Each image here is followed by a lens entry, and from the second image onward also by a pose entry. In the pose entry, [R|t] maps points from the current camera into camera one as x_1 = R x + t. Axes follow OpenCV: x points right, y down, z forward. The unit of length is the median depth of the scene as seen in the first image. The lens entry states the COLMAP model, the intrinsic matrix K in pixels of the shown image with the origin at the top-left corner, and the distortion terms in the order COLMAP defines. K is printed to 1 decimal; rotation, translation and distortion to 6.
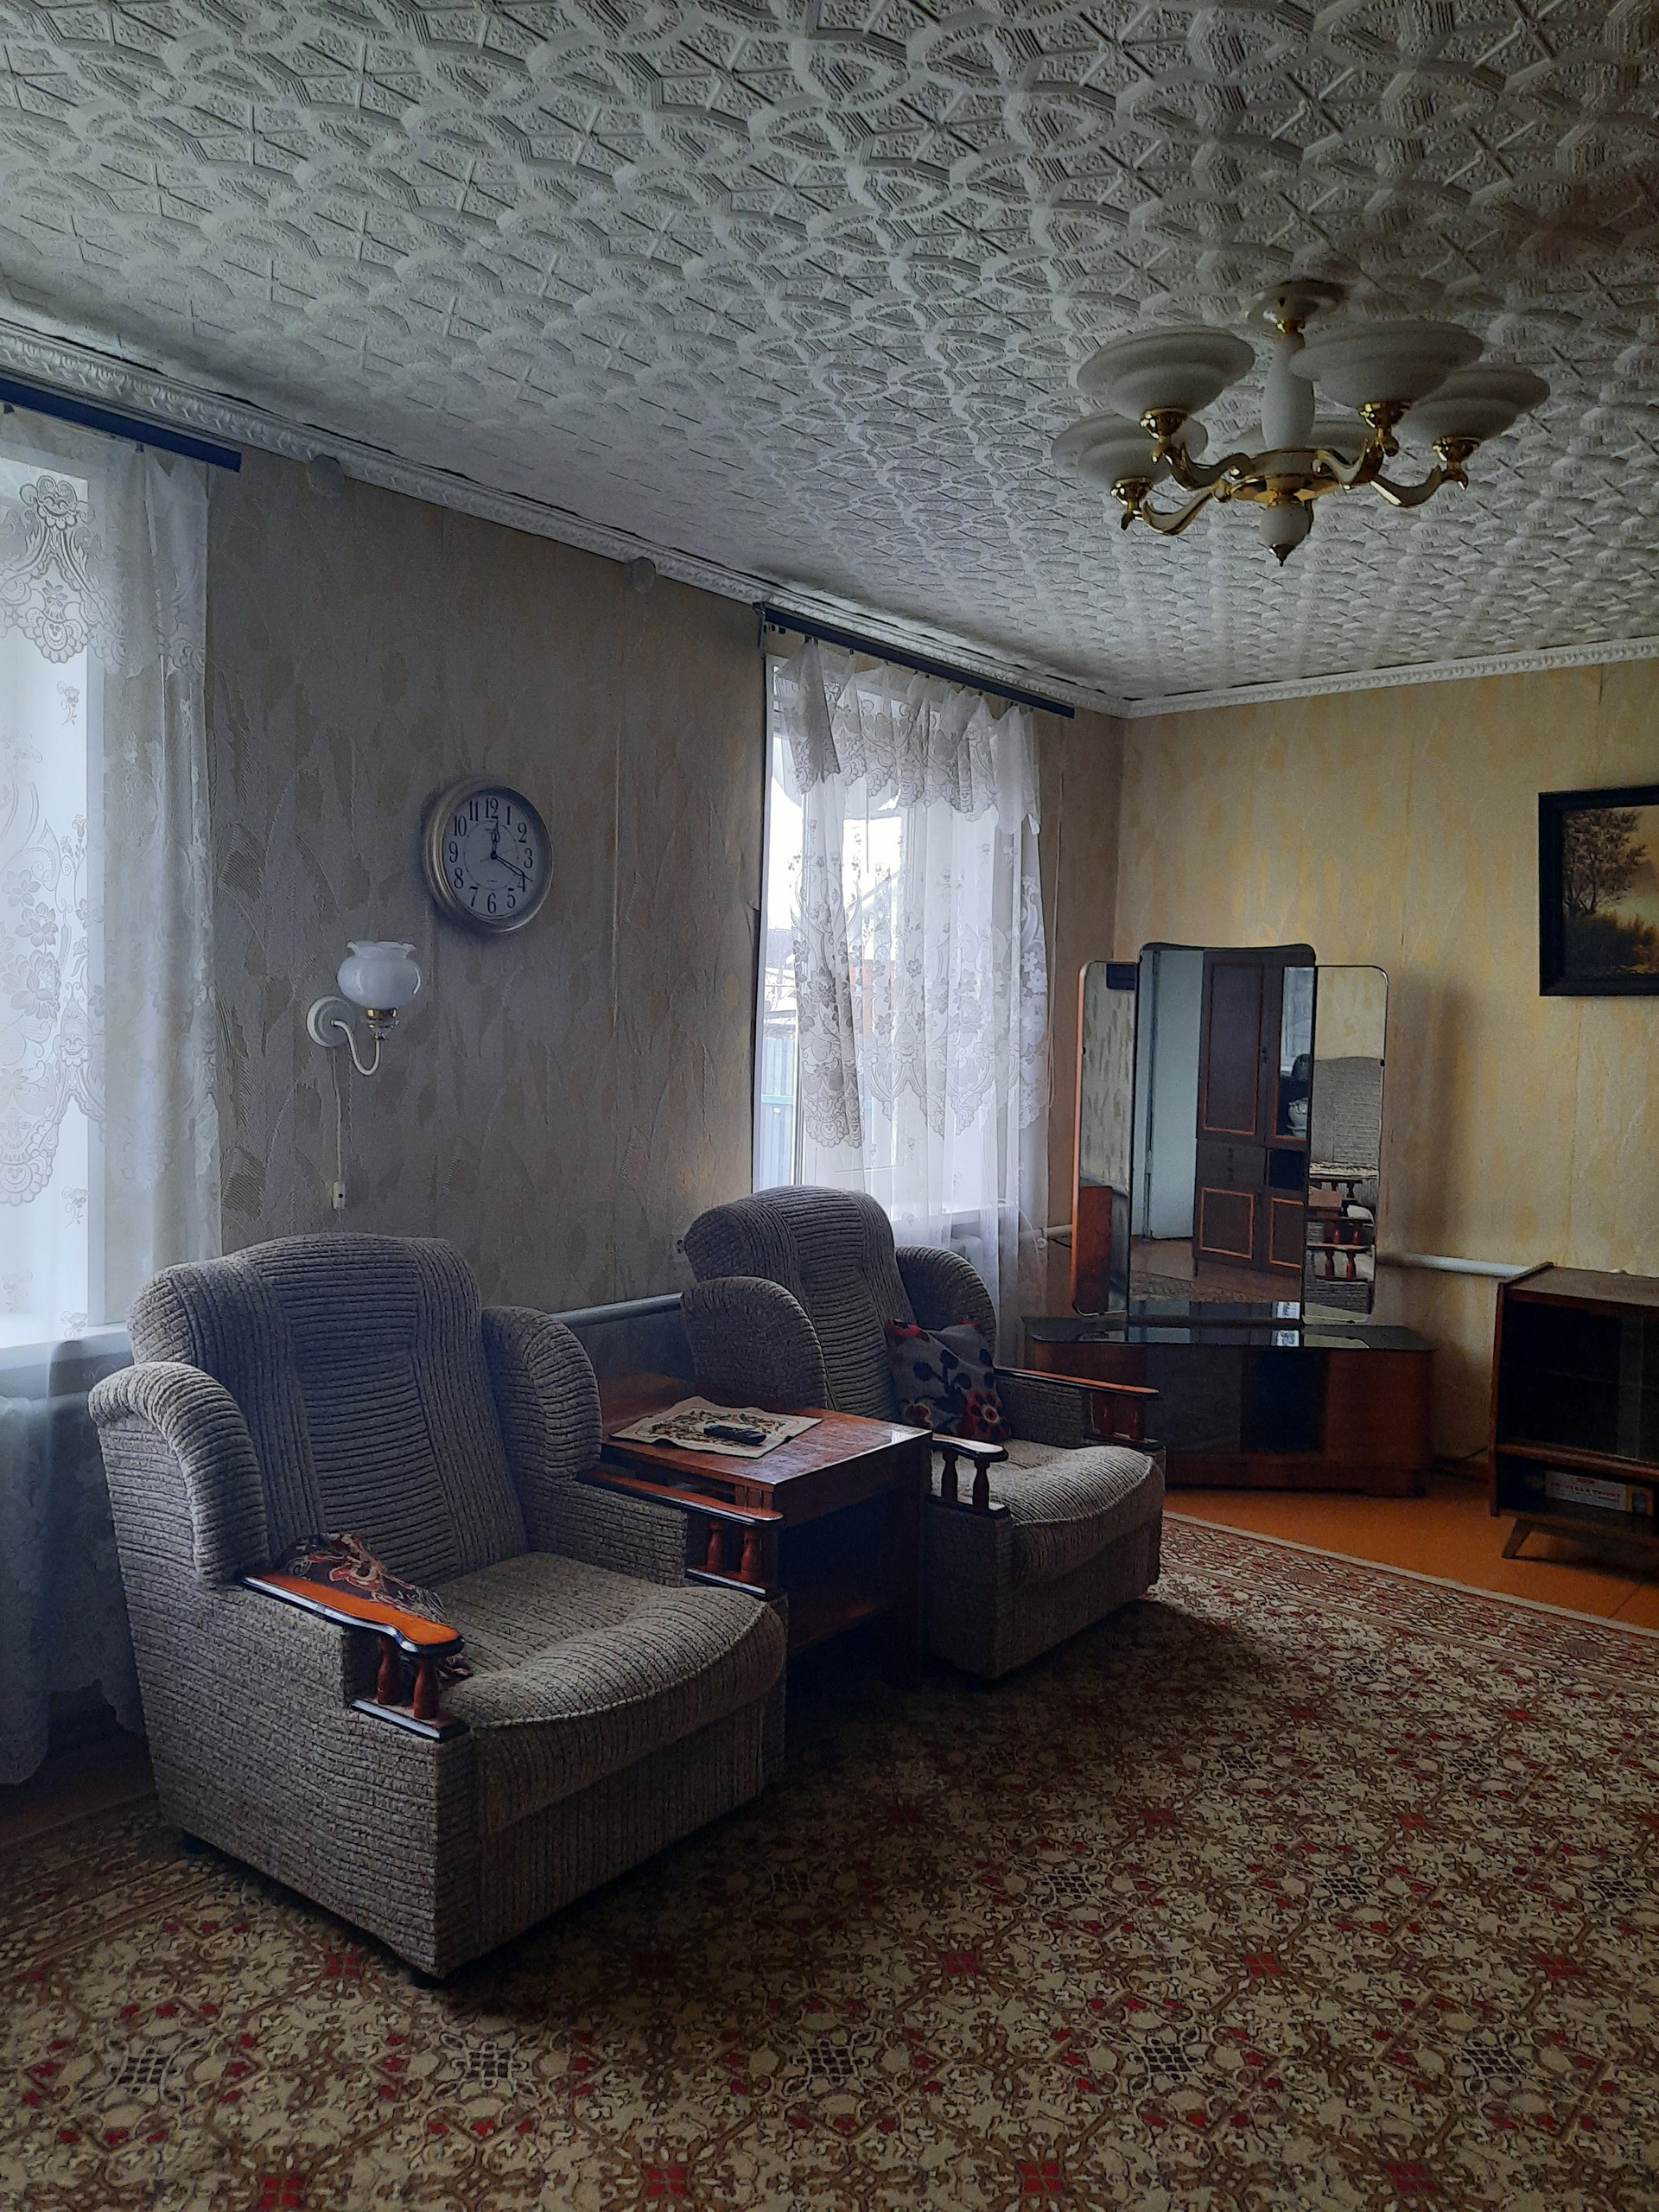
lens RADIAL K [[1616.9, 0, 817.4], [0, 1616.9, 1099.5], [0, 0, 1]] dist [0.054250, -0.043993]
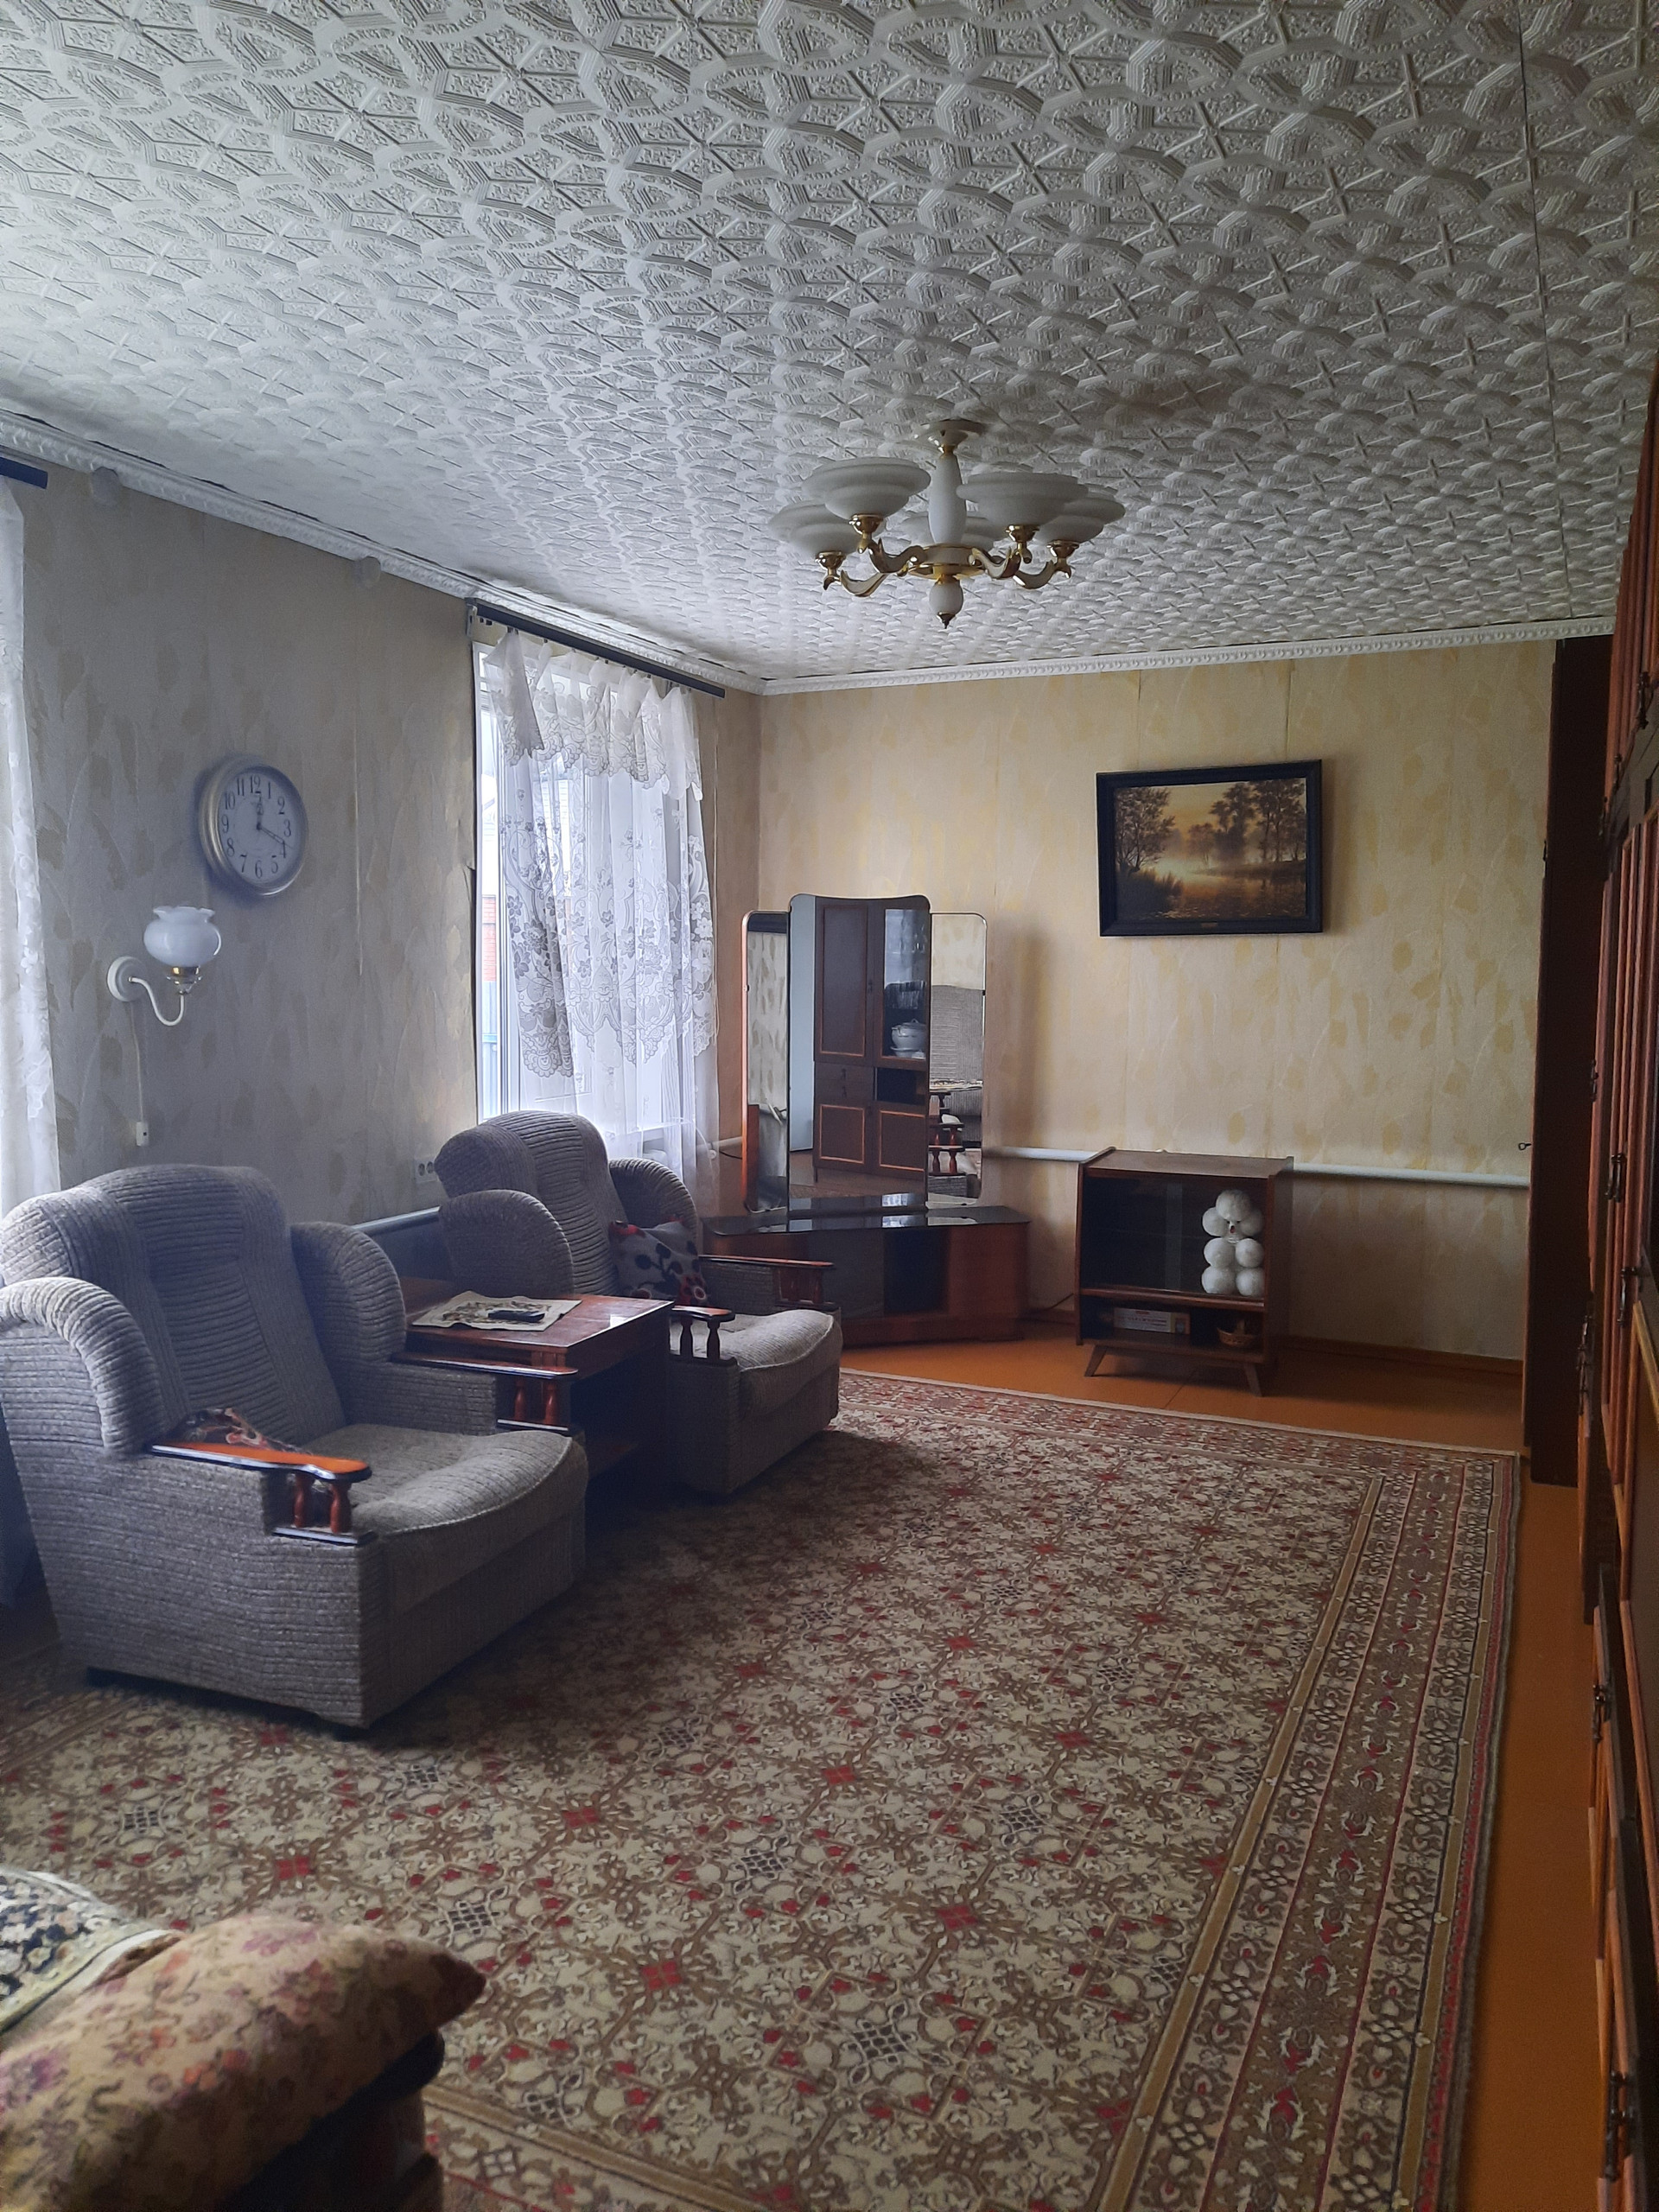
lens RADIAL K [[1616.9, 0, 824.2], [0, 1616.9, 1104.4], [0, 0, 1]] dist [0.054250, -0.043993]
pose [[0.963542, -0.039392, 0.264641, -0.140754], [0.026918, 0.998356, 0.050597, -0.005569], [-0.266199, -0.041629, 0.963019, -0.215836]]
